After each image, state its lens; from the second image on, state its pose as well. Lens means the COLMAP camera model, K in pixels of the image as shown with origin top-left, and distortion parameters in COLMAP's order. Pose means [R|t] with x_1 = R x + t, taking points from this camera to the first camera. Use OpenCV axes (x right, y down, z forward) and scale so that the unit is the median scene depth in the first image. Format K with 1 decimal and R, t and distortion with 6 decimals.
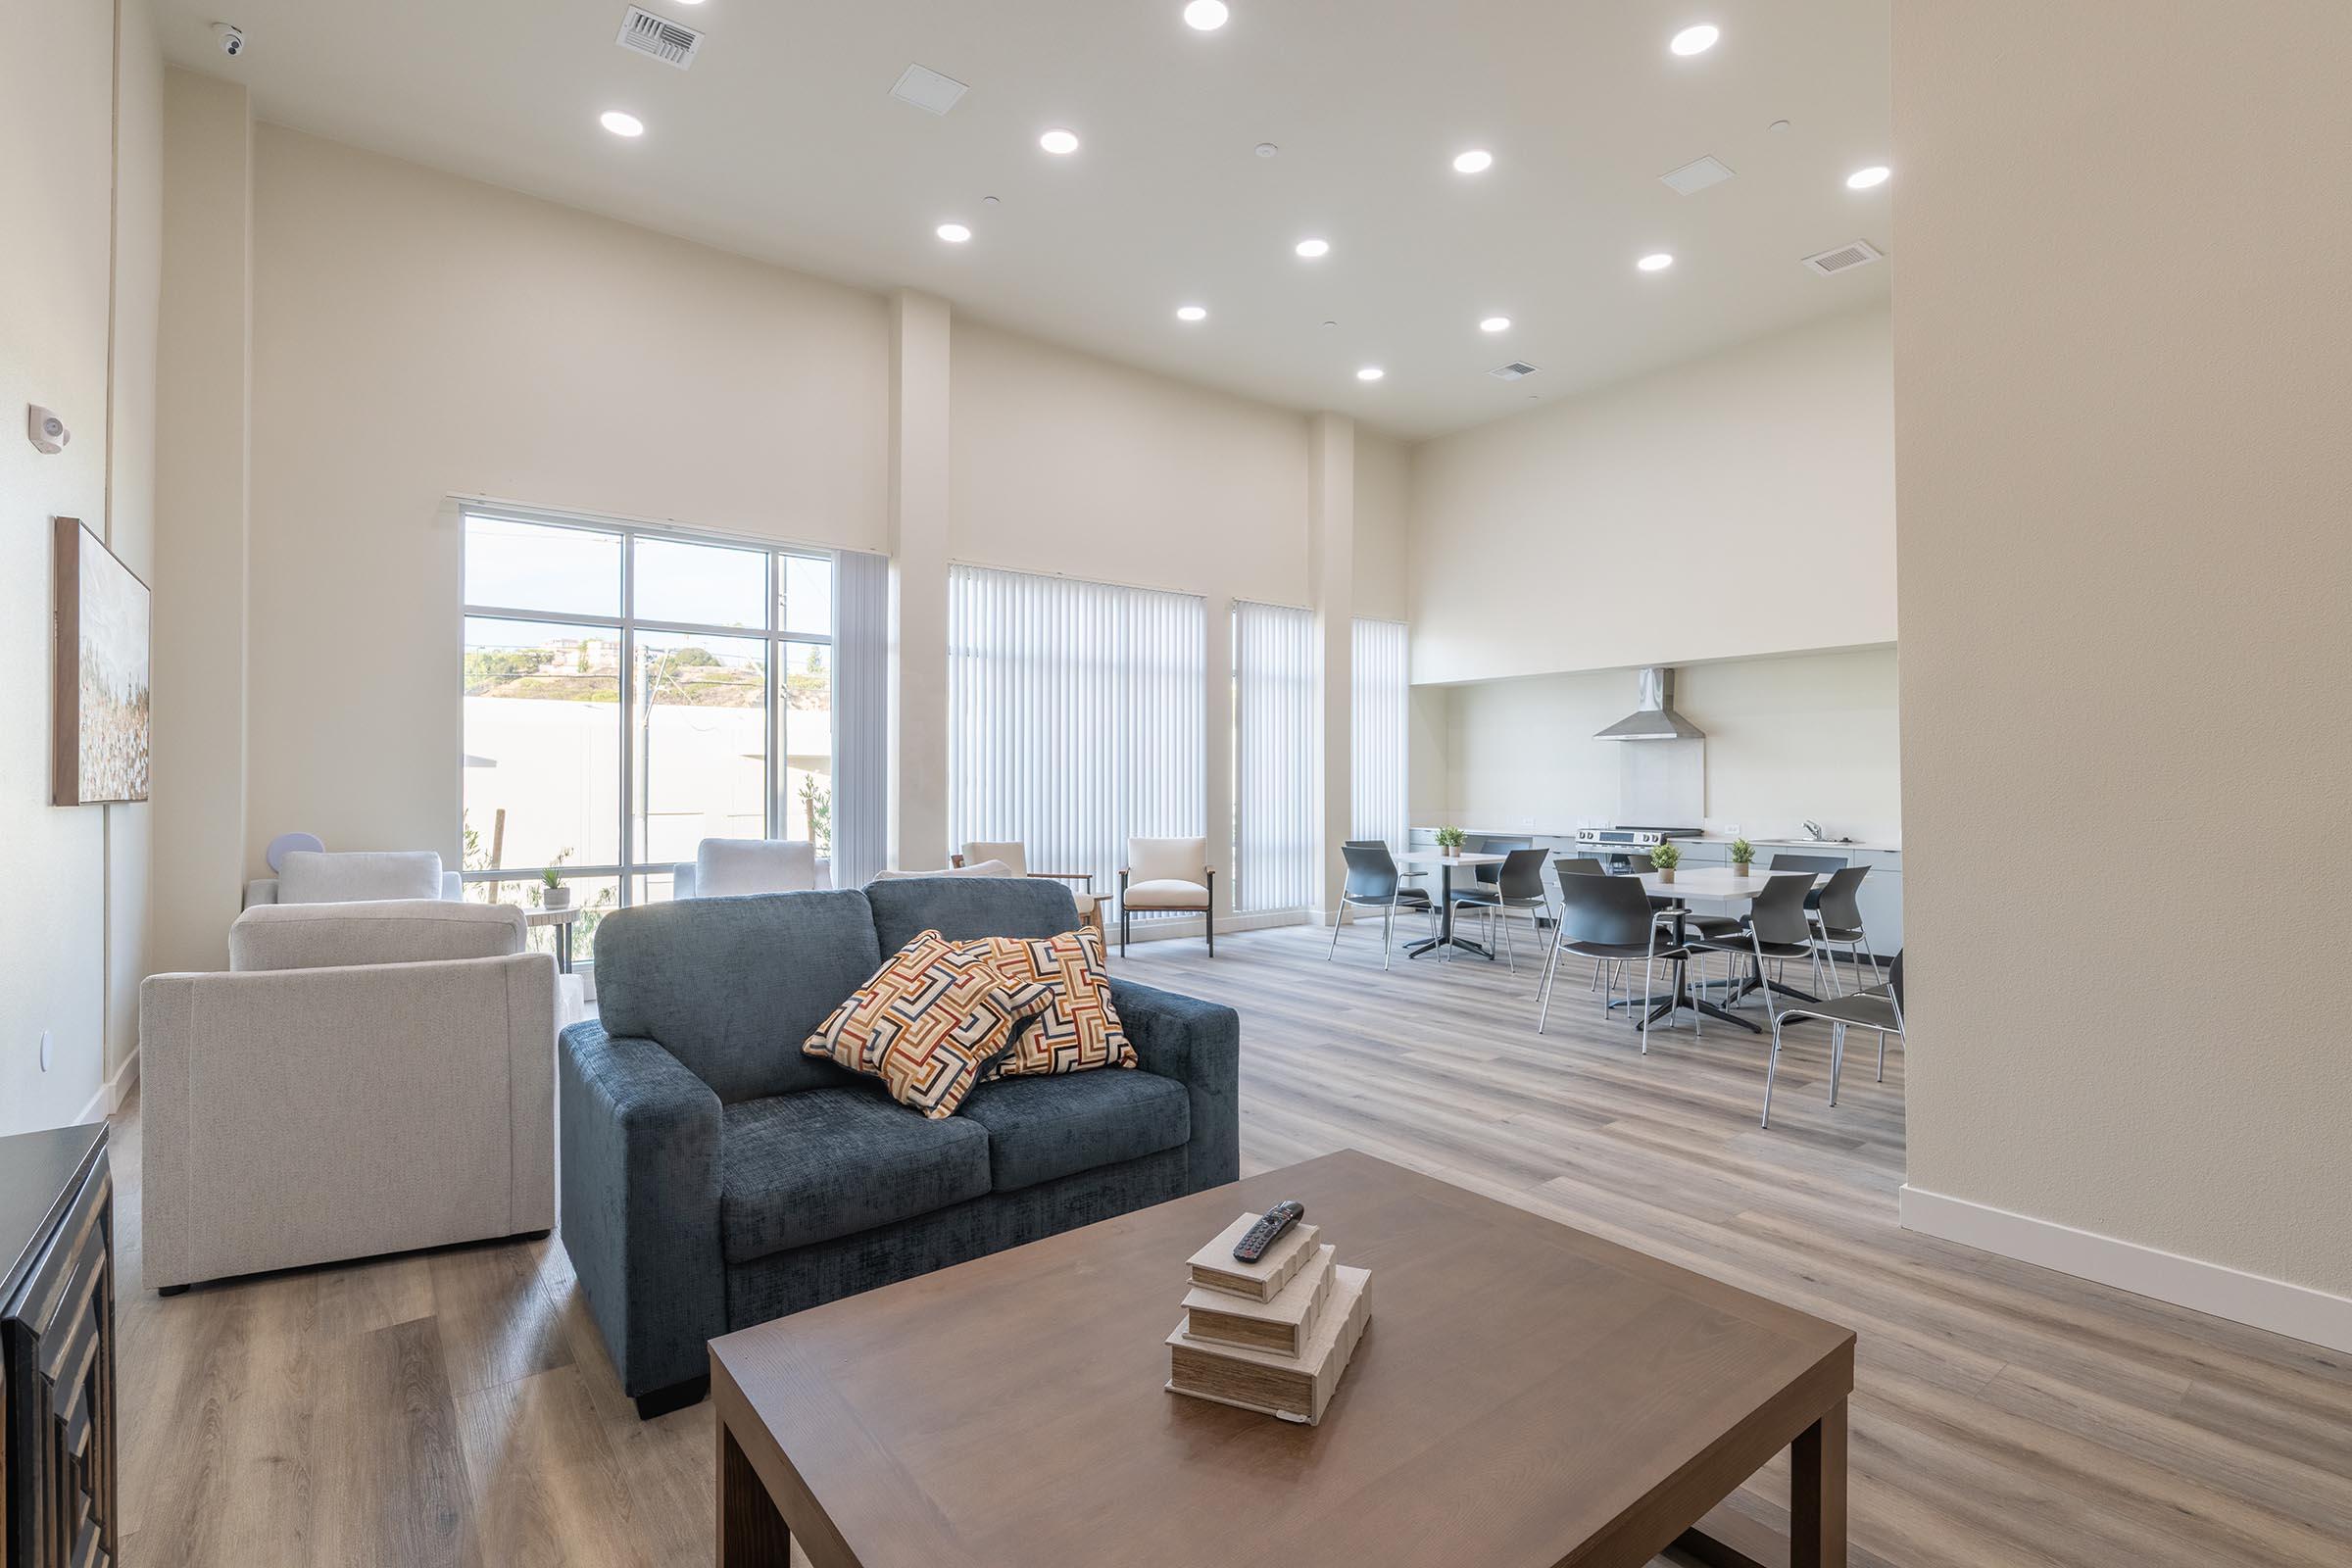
lens RADIAL K [[1087.8, 0, 1163.0], [0, 1087.8, 773.2], [0, 0, 1]] dist [0.001055, 0.003455]
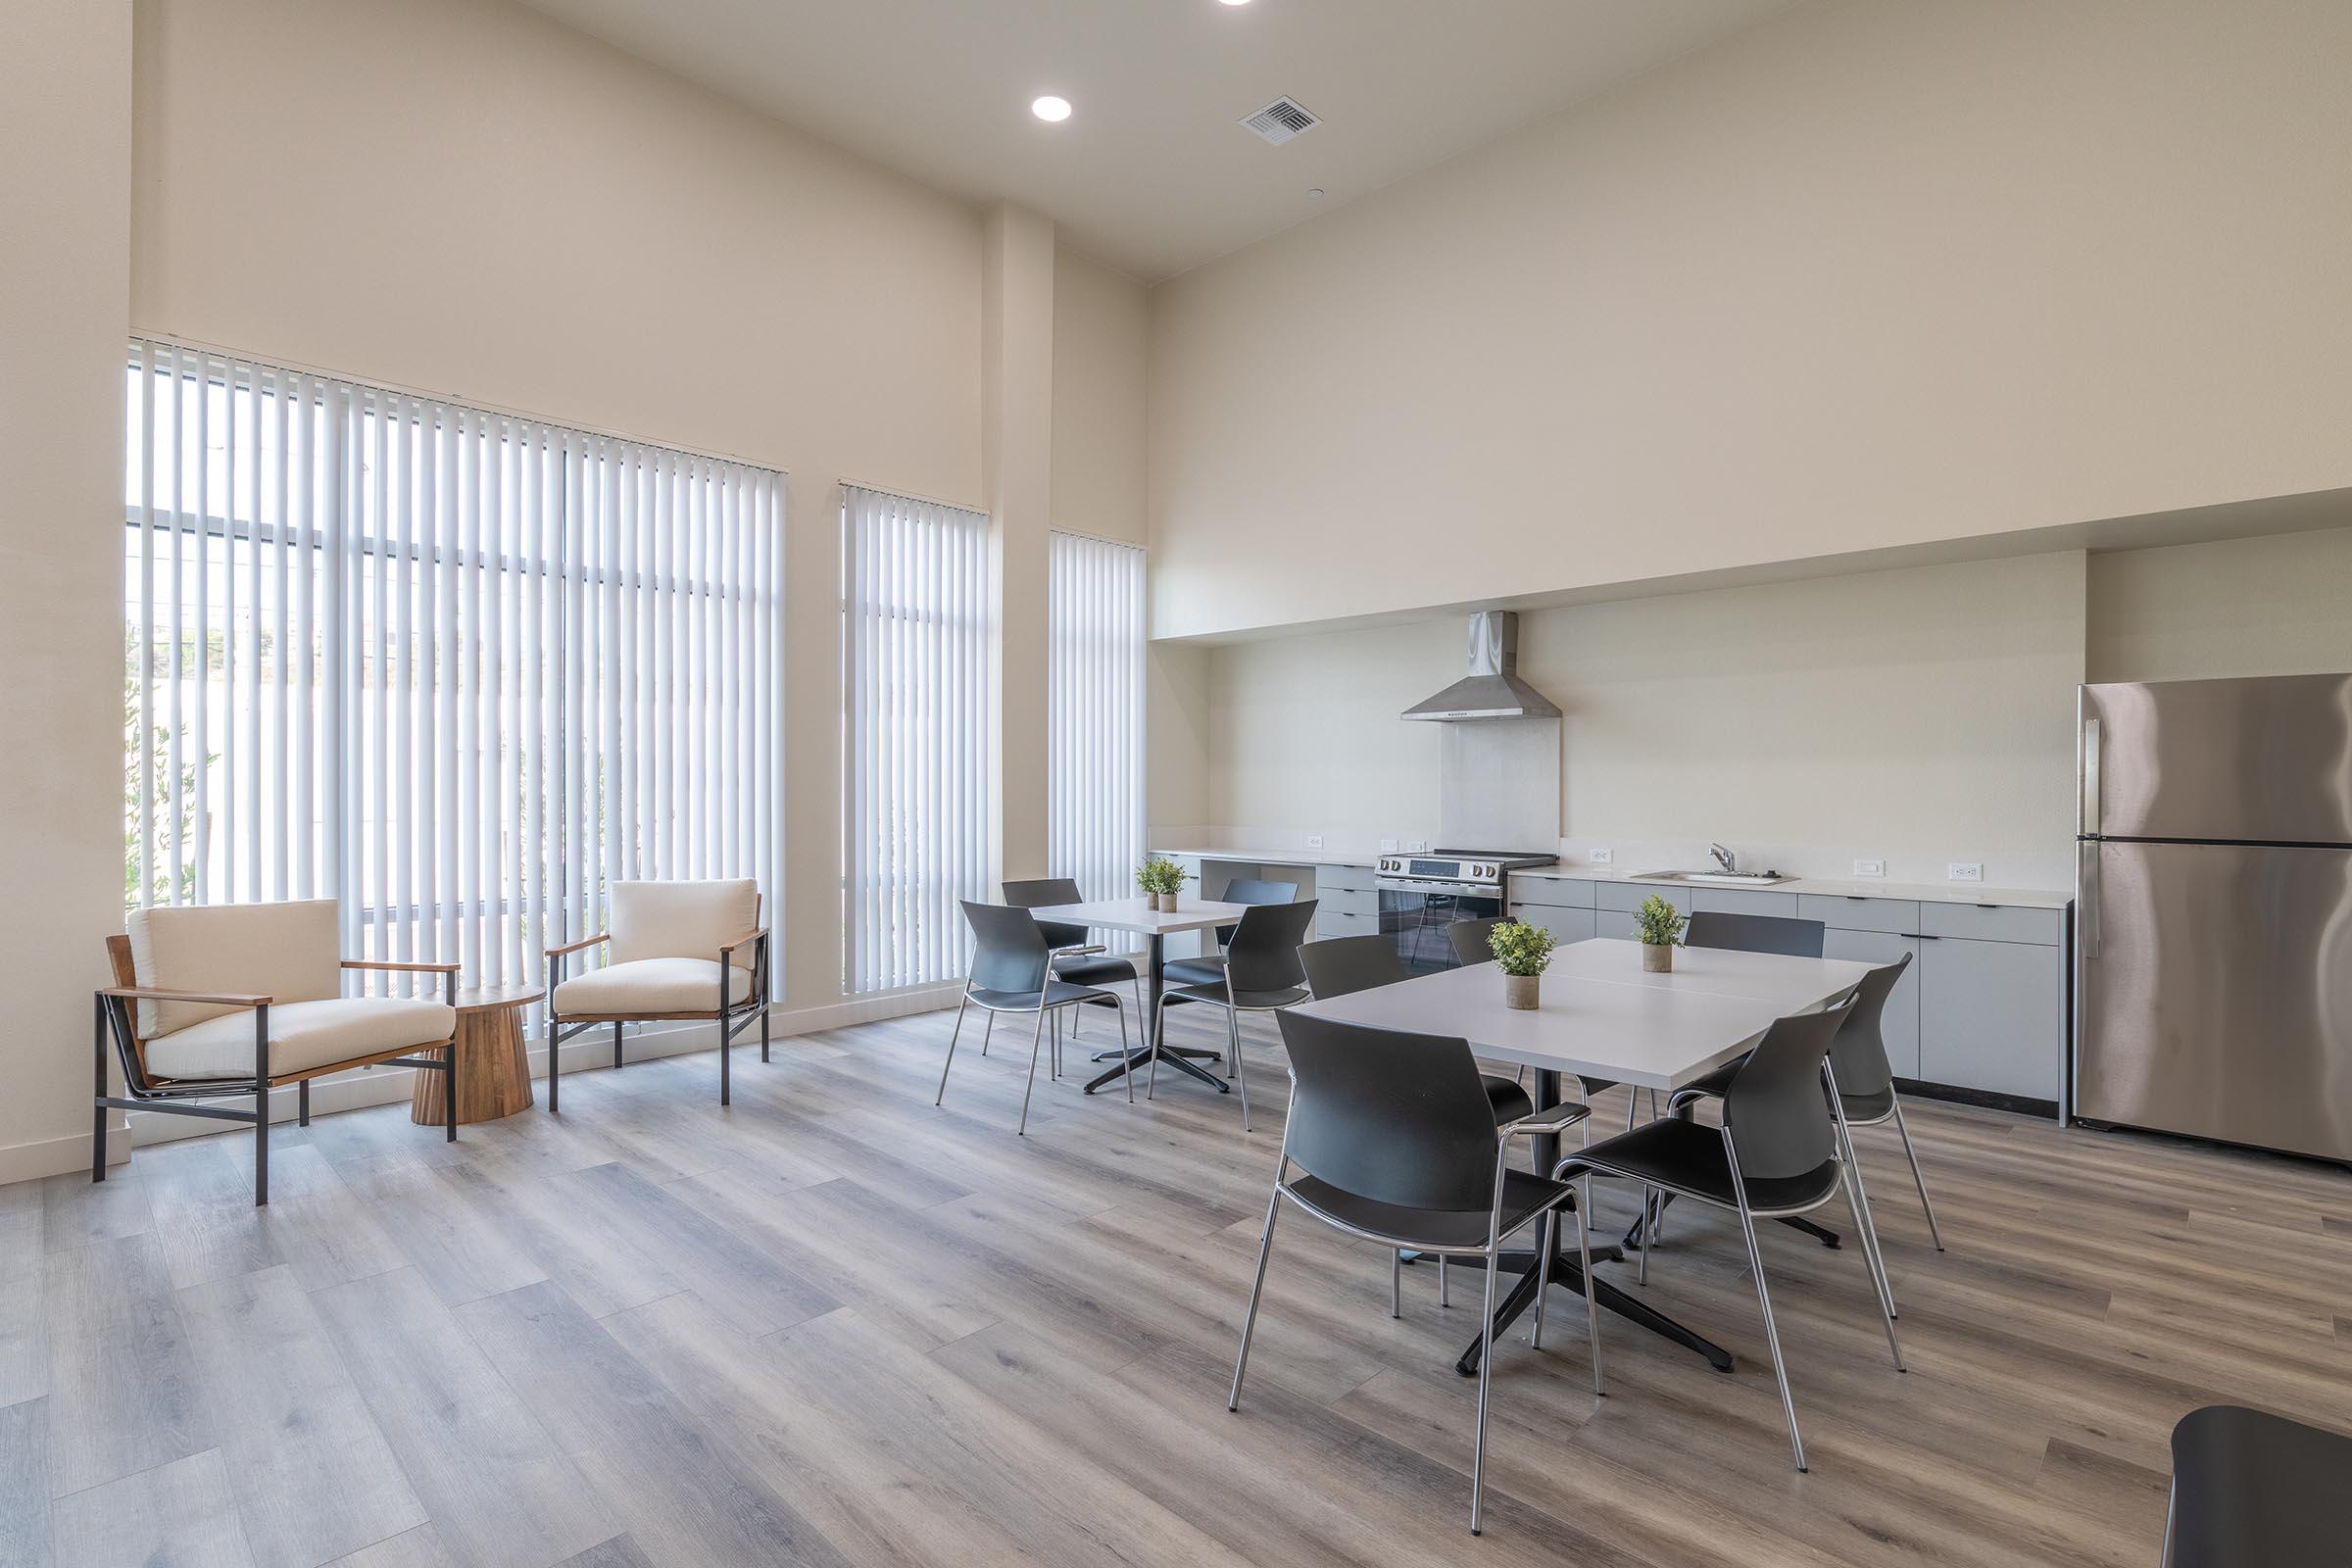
lens RADIAL K [[1189.7, 0, 1161.1], [0, 1189.7, 794.9], [0, 0, 1]] dist [-0.004746, -0.001313]
pose [[0.987349, -0.000503, 0.158561, 0.142039], [-0.002047, 0.999871, 0.015919, 0.003854], [-0.158548, -0.016043, 0.987221, 0.322463]]
